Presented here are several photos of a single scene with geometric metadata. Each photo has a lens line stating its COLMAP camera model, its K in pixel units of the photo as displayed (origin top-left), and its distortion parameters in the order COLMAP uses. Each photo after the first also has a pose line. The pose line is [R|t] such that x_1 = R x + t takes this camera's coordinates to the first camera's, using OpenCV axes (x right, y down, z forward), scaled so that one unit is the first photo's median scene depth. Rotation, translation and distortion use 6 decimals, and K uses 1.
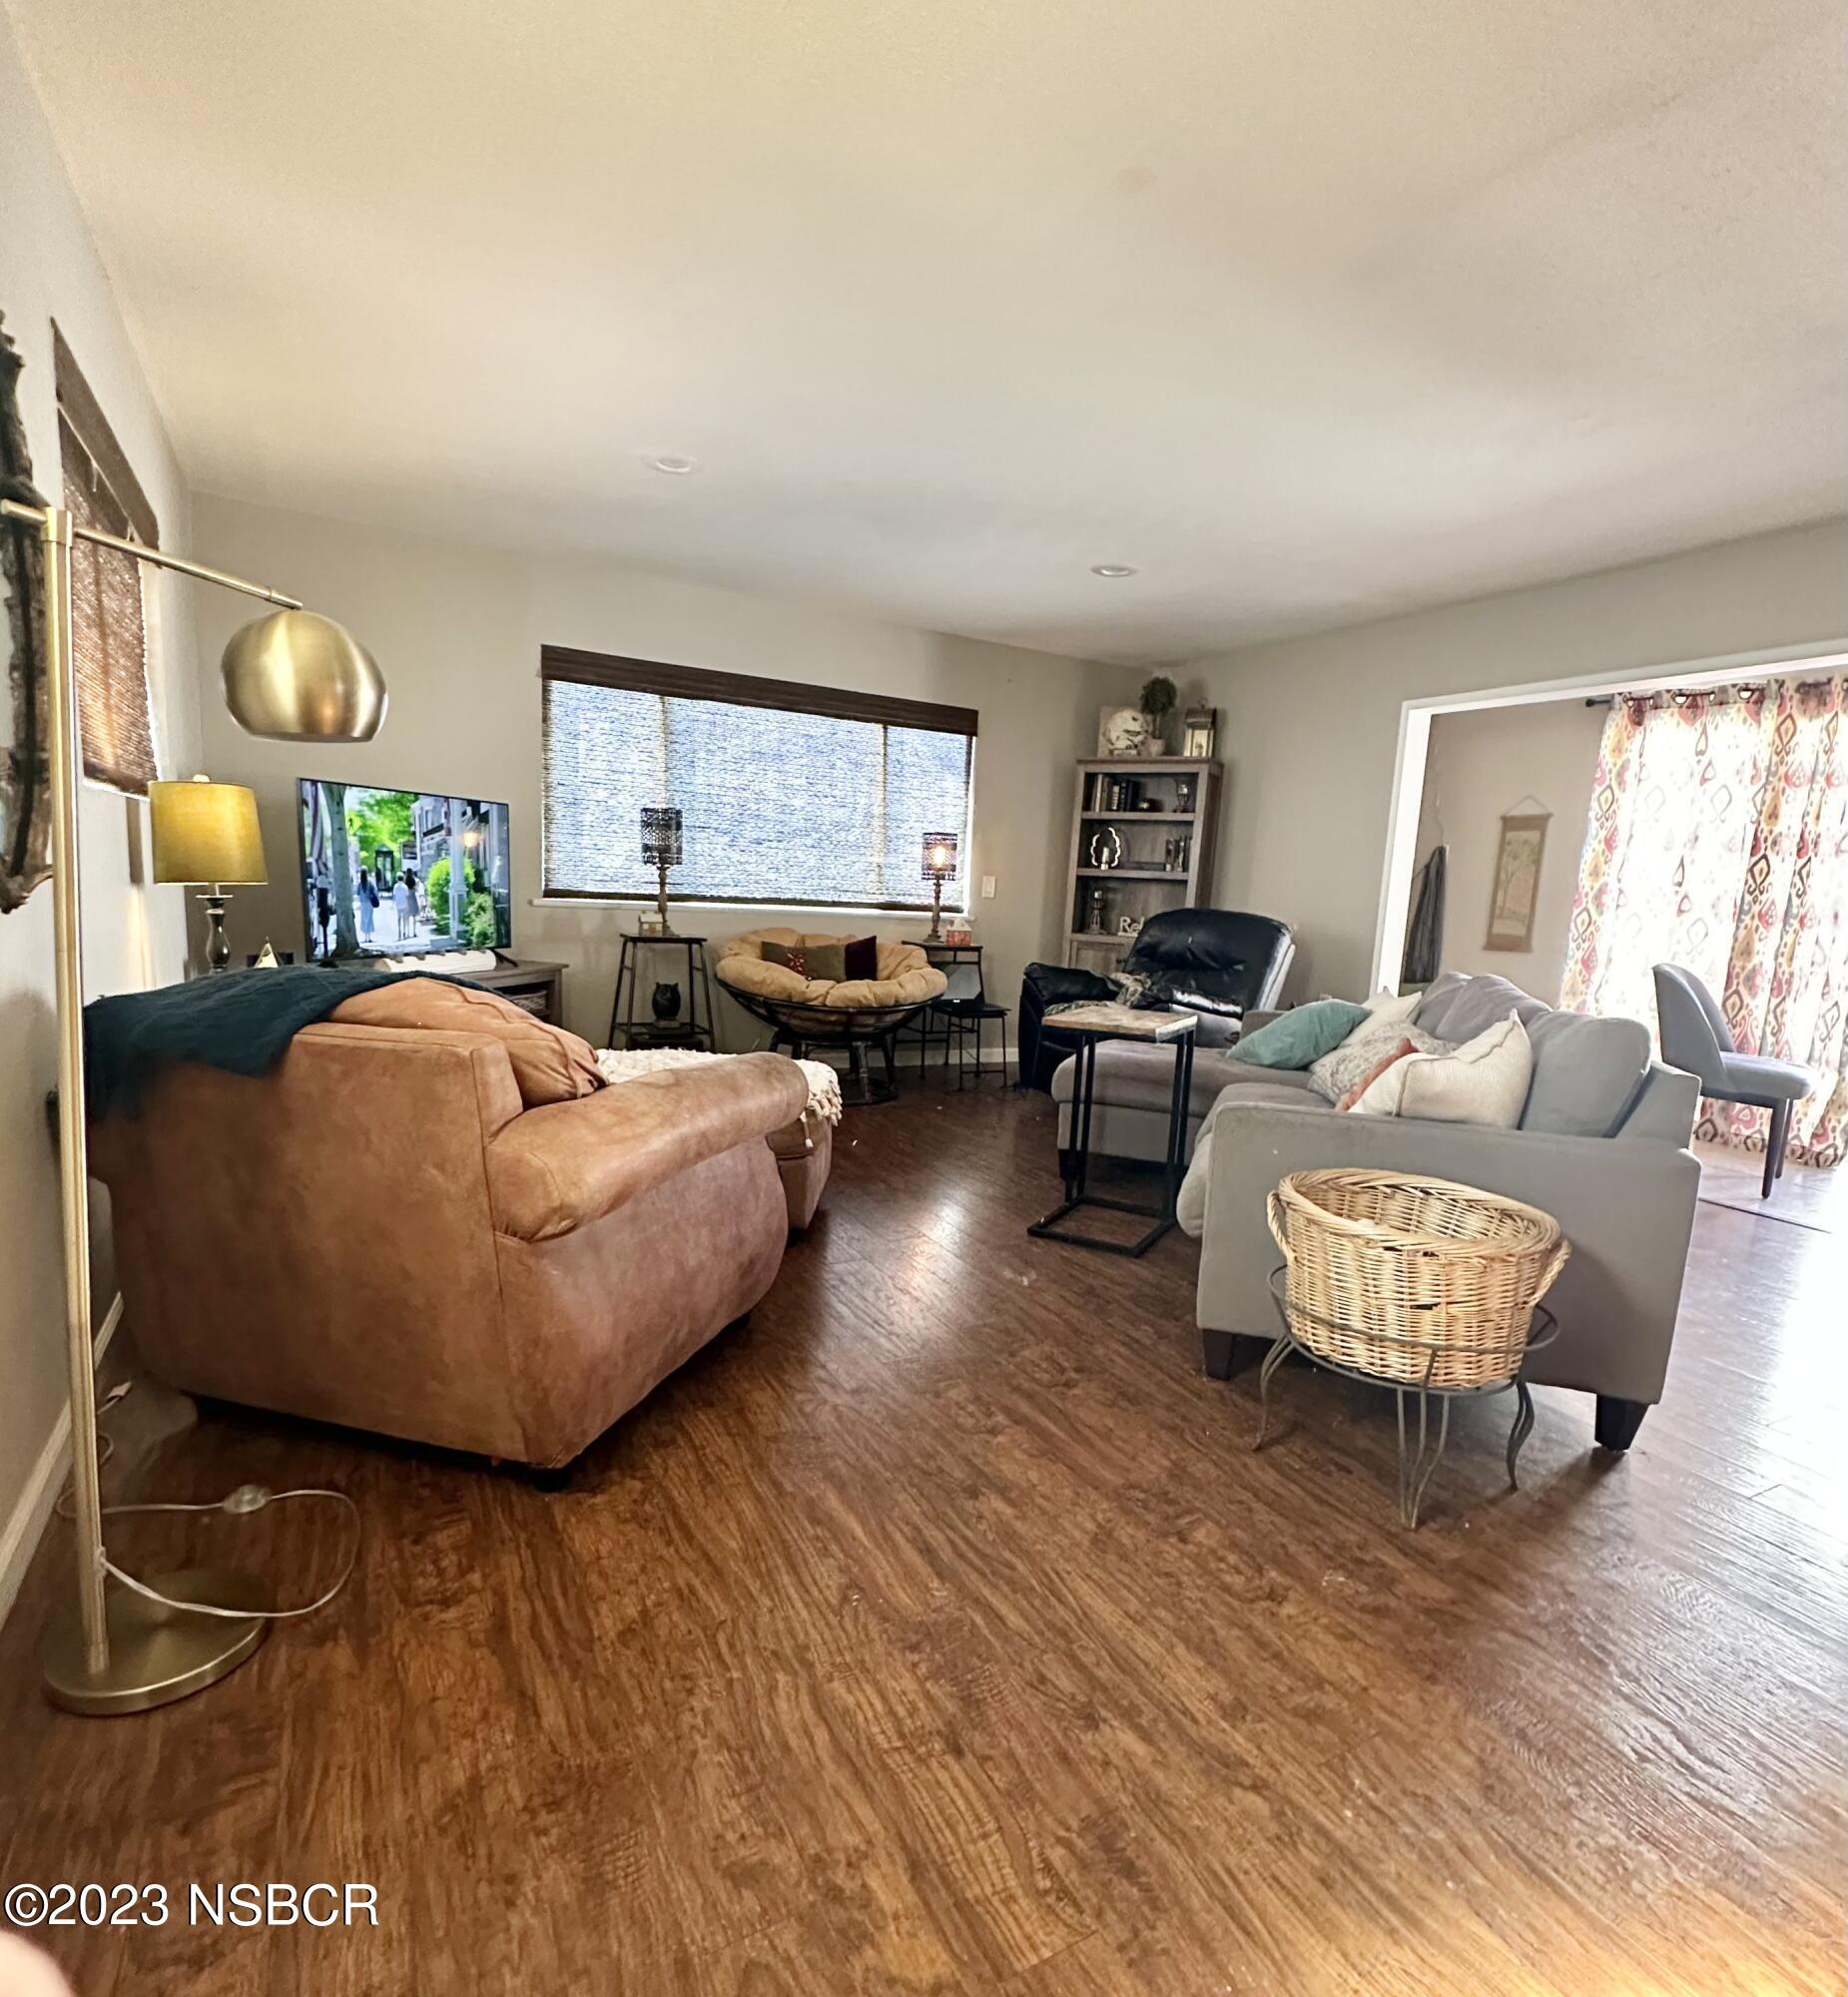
lens RADIAL K [[1082.7, 0, 922.6], [0, 1082.7, 1068.6], [0, 0, 1]] dist [0.002888, -0.000229]
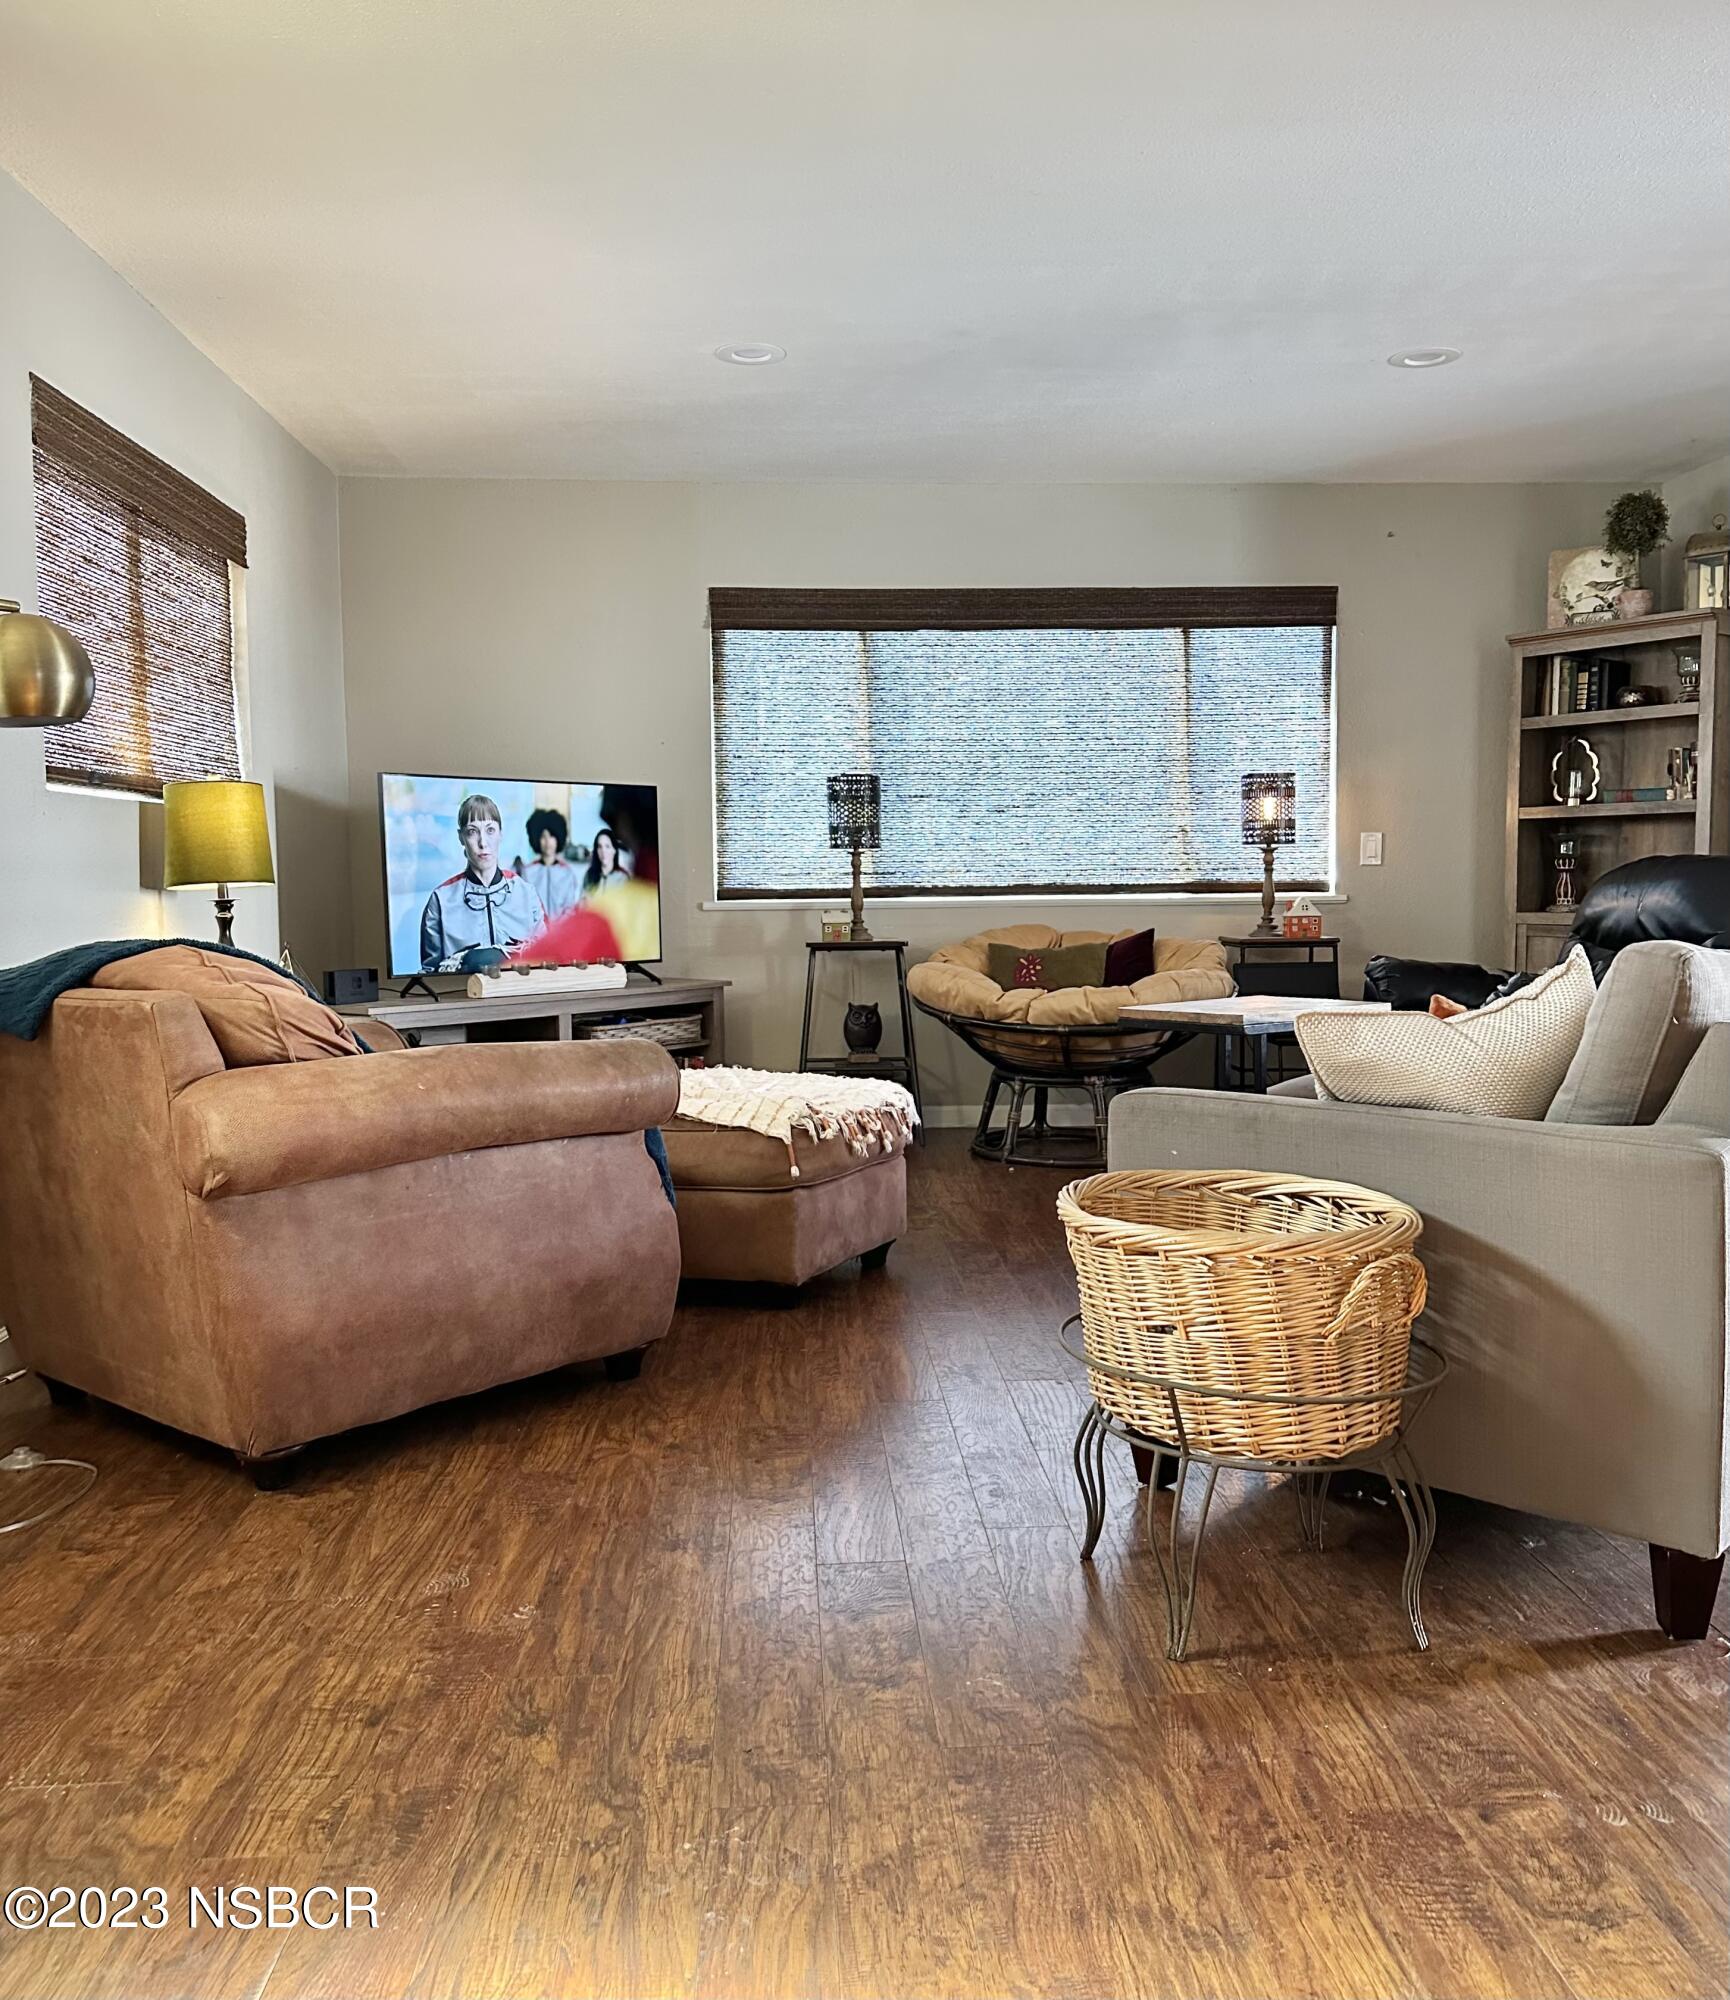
lens RADIAL K [[1697.7, 0, 865.0], [0, 1697.7, 1000.0], [0, 0, 1]] dist [0.178343, -0.350617]
pose [[0.898027, -0.031803, -0.438790, 0.284393], [-0.017049, 0.994119, -0.106946, 0.044722], [0.439610, 0.103521, 0.892203, -0.052080]]
